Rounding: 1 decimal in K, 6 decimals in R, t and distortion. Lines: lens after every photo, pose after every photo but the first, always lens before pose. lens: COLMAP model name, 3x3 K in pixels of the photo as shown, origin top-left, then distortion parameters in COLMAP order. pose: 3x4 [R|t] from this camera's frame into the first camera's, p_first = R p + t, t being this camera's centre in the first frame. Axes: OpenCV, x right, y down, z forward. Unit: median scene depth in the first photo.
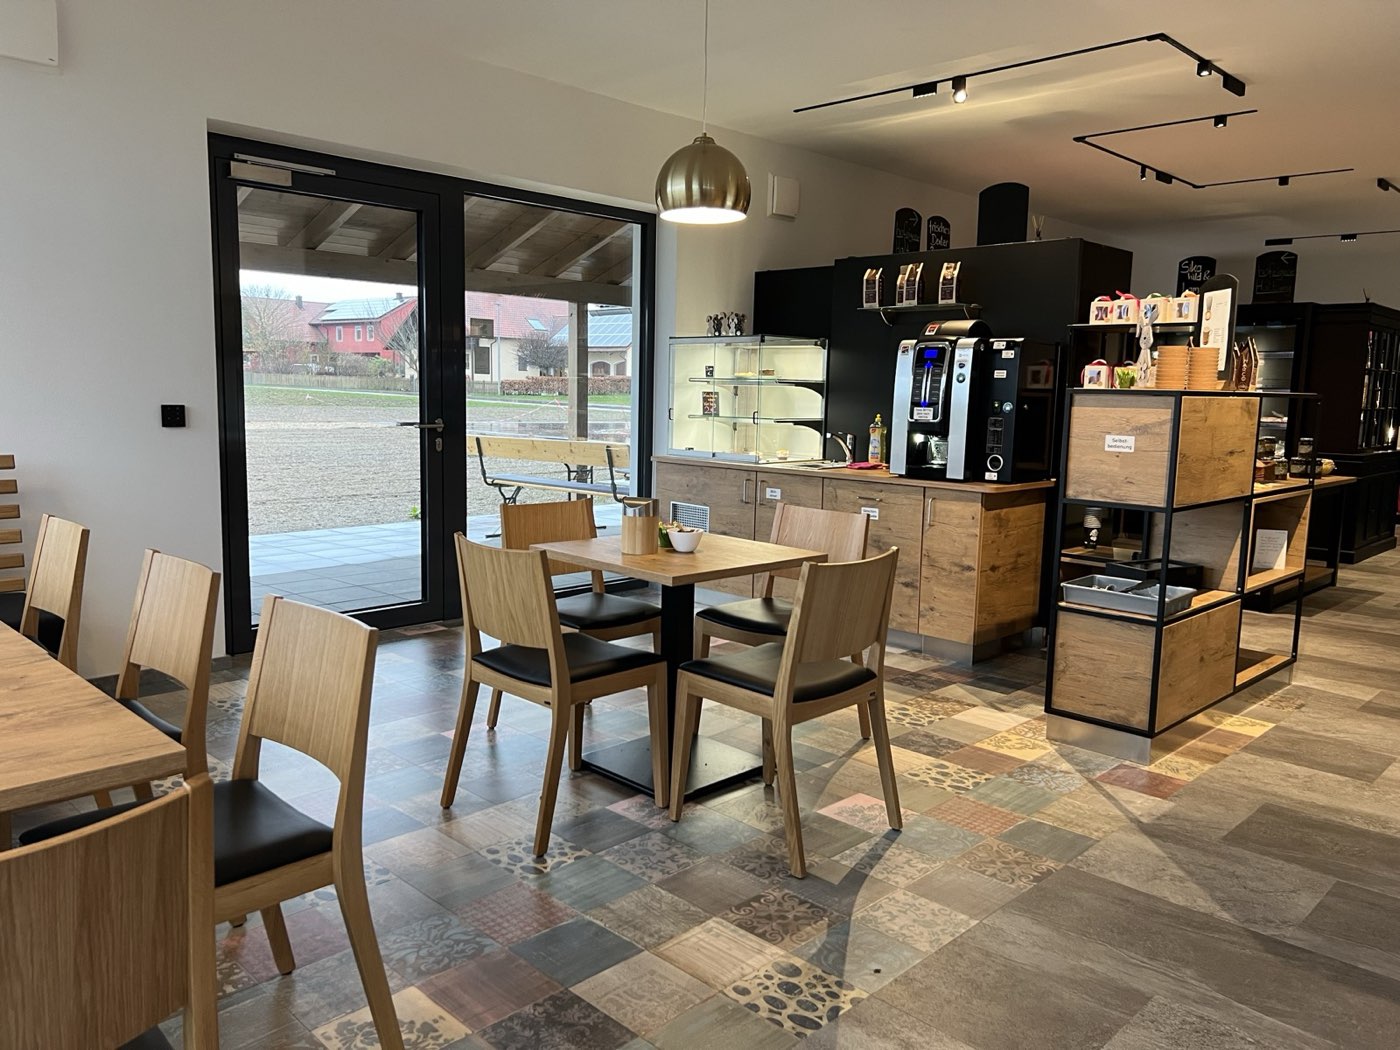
lens RADIAL K [[1049.2, 0, 696.1], [0, 1049.2, 520.4], [0, 0, 1]] dist [0.141619, -0.271355]
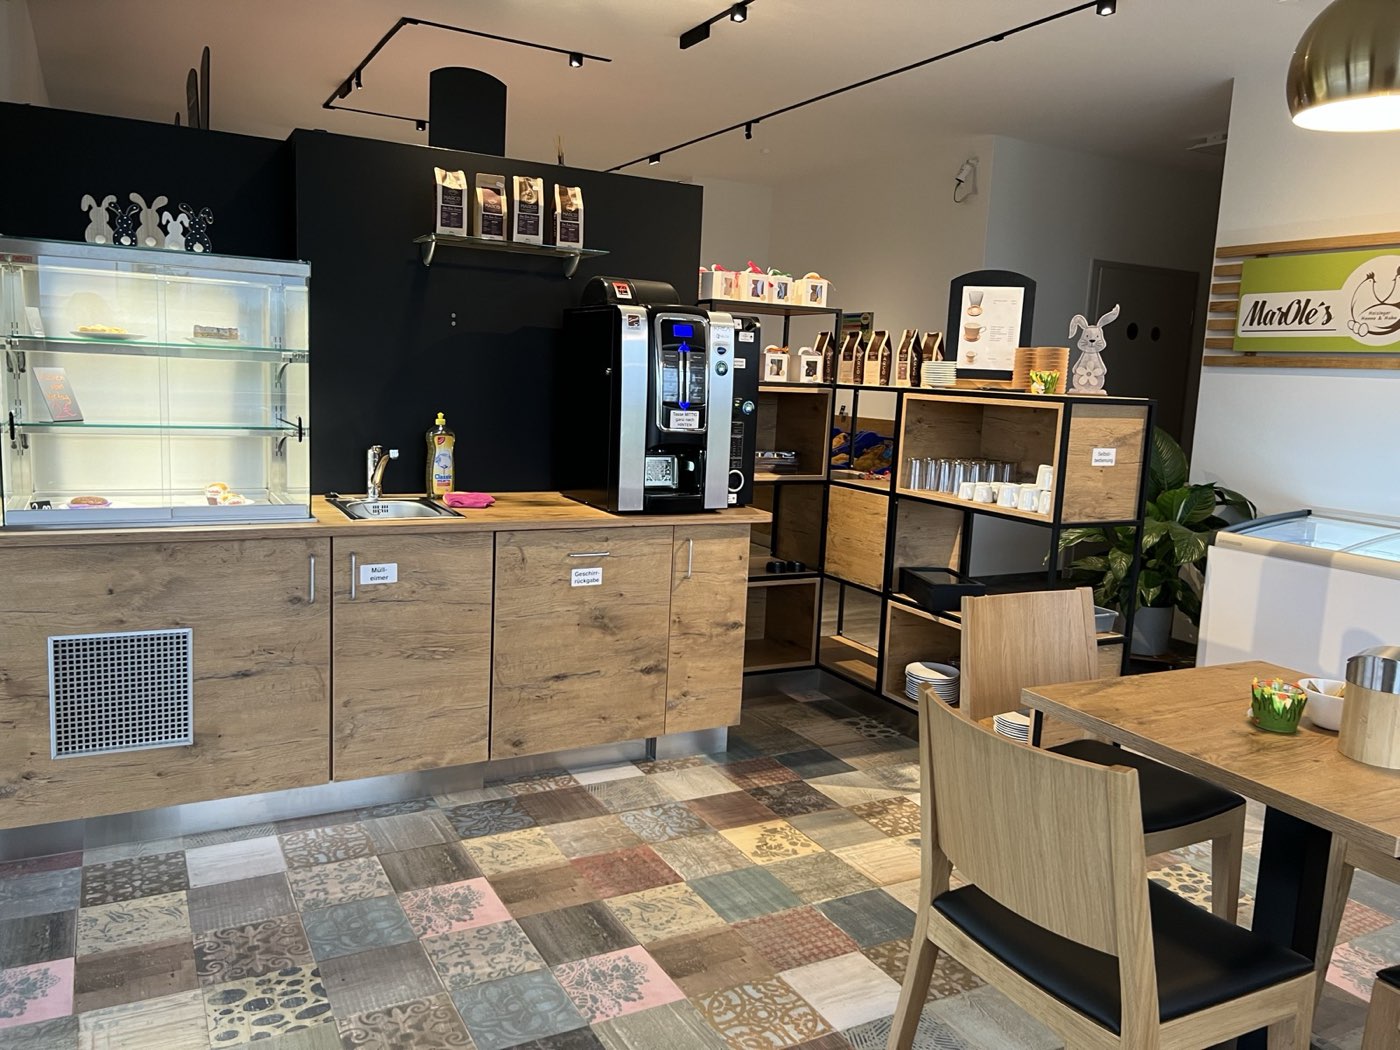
lens RADIAL K [[1049.2, 0, 696.1], [0, 1049.2, 520.4], [0, 0, 1]] dist [0.141619, -0.271355]
pose [[0.306543, -0.144231, 0.940866, -0.432630], [0.083579, 0.988714, 0.124335, -0.121380], [-0.948180, 0.040523, 0.315138, 0.789100]]
